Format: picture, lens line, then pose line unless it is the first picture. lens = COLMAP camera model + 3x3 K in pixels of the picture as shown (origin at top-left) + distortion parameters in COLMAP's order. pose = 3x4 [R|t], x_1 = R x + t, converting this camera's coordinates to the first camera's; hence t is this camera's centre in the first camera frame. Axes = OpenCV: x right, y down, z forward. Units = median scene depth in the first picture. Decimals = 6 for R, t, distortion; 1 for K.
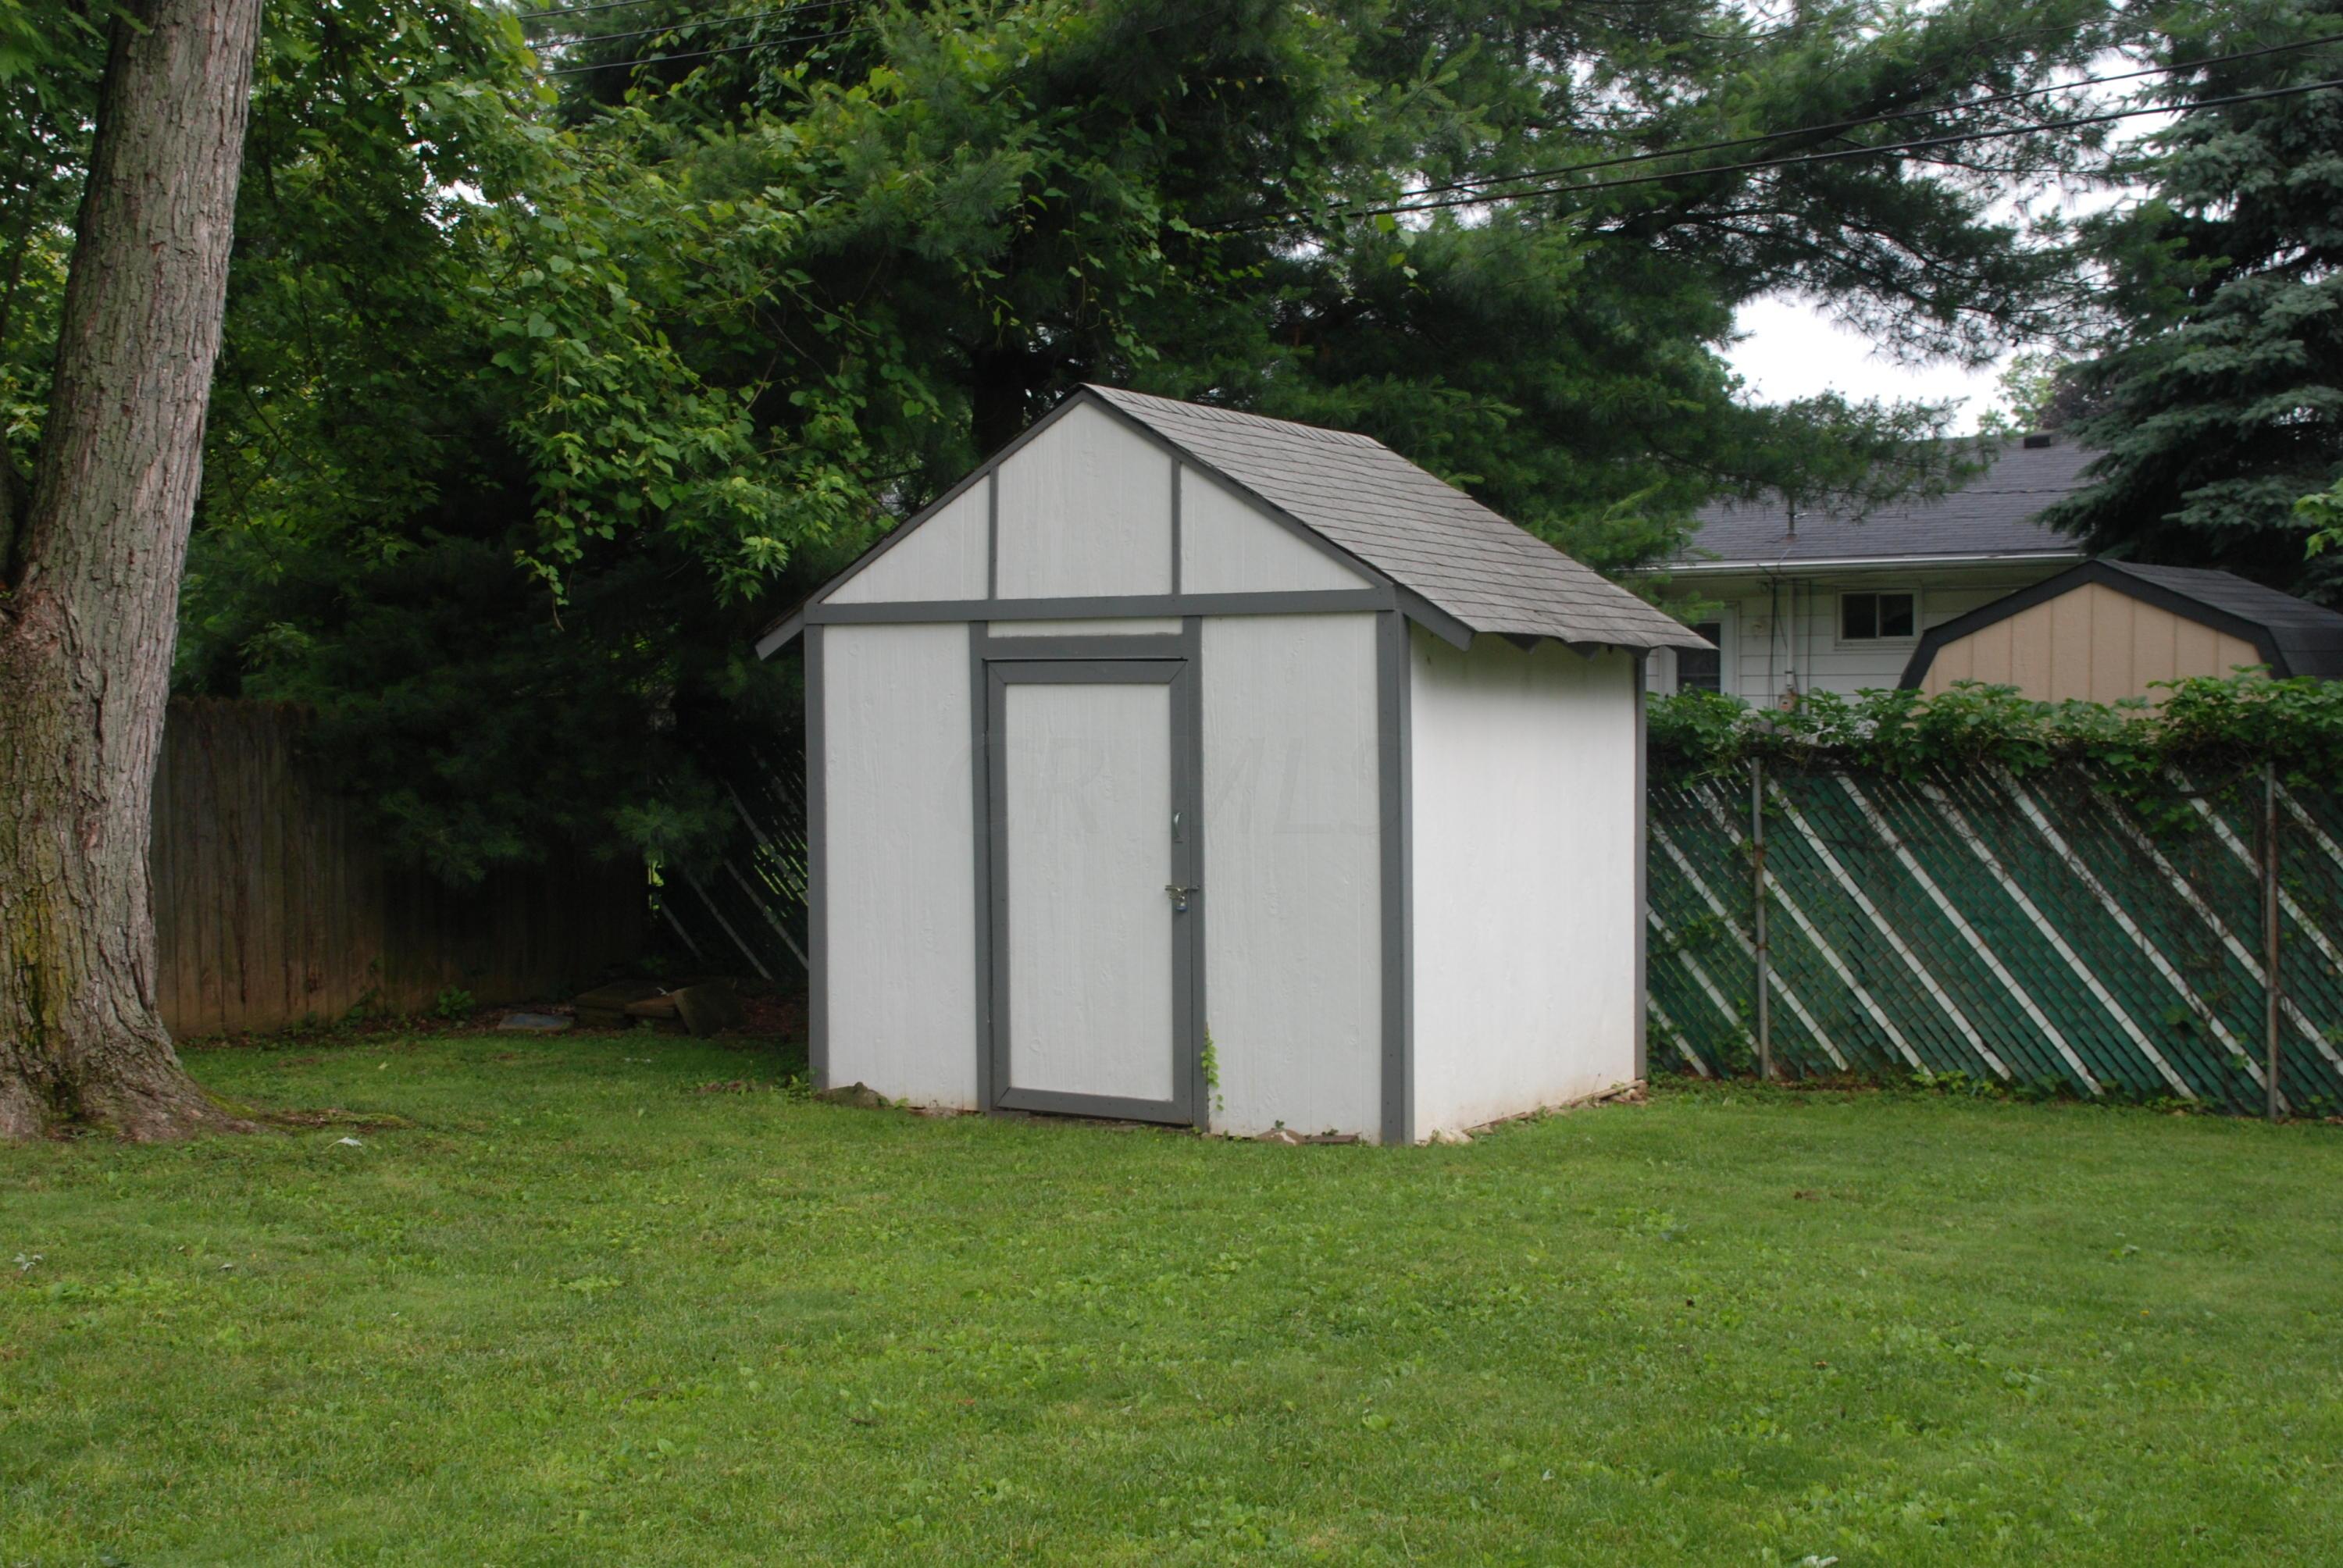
lens RADIAL K [[2839.6, 0, 1170.8], [0, 2839.6, 843.5], [0, 0, 1]] dist [-0.065241, 0.350466]
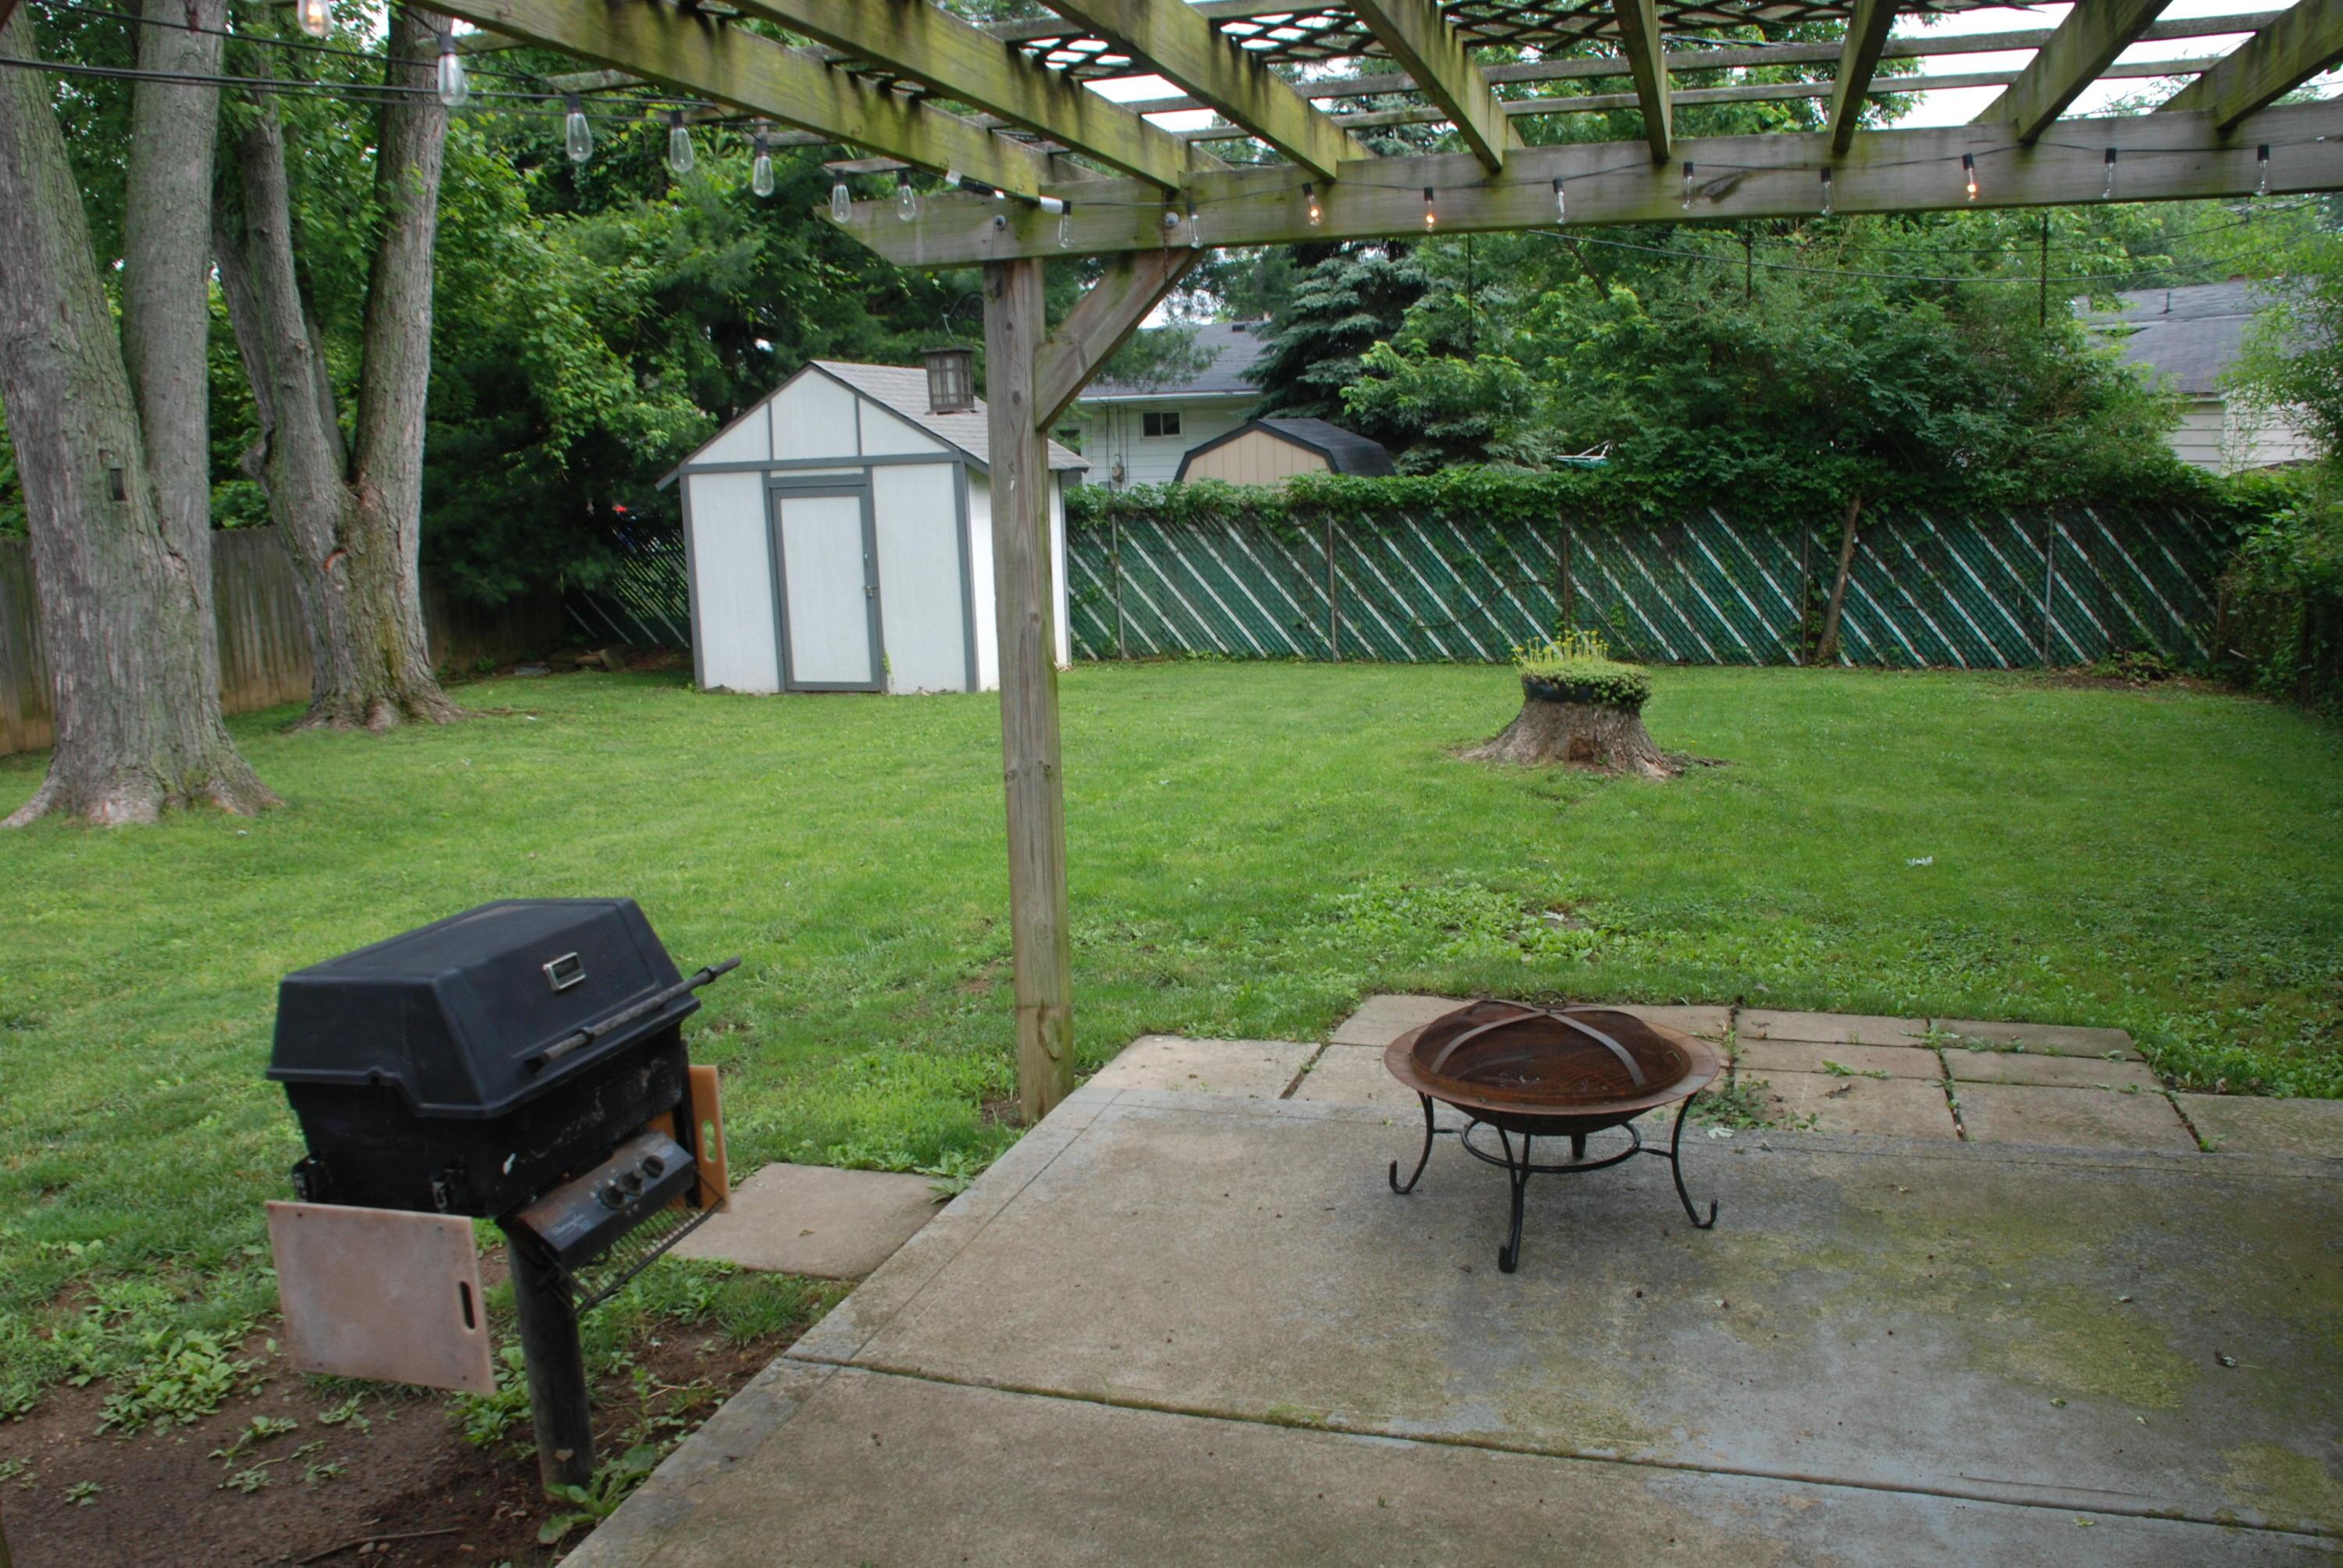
lens RADIAL K [[1825.6, 0, 1173.6], [0, 1825.6, 814.8], [0, 0, 1]] dist [-0.161306, 0.093573]
pose [[0.968011, -0.076595, 0.238930, -0.108801], [0.040320, 0.987377, 0.153172, -0.014808], [-0.247646, -0.138638, 0.958880, -0.419672]]
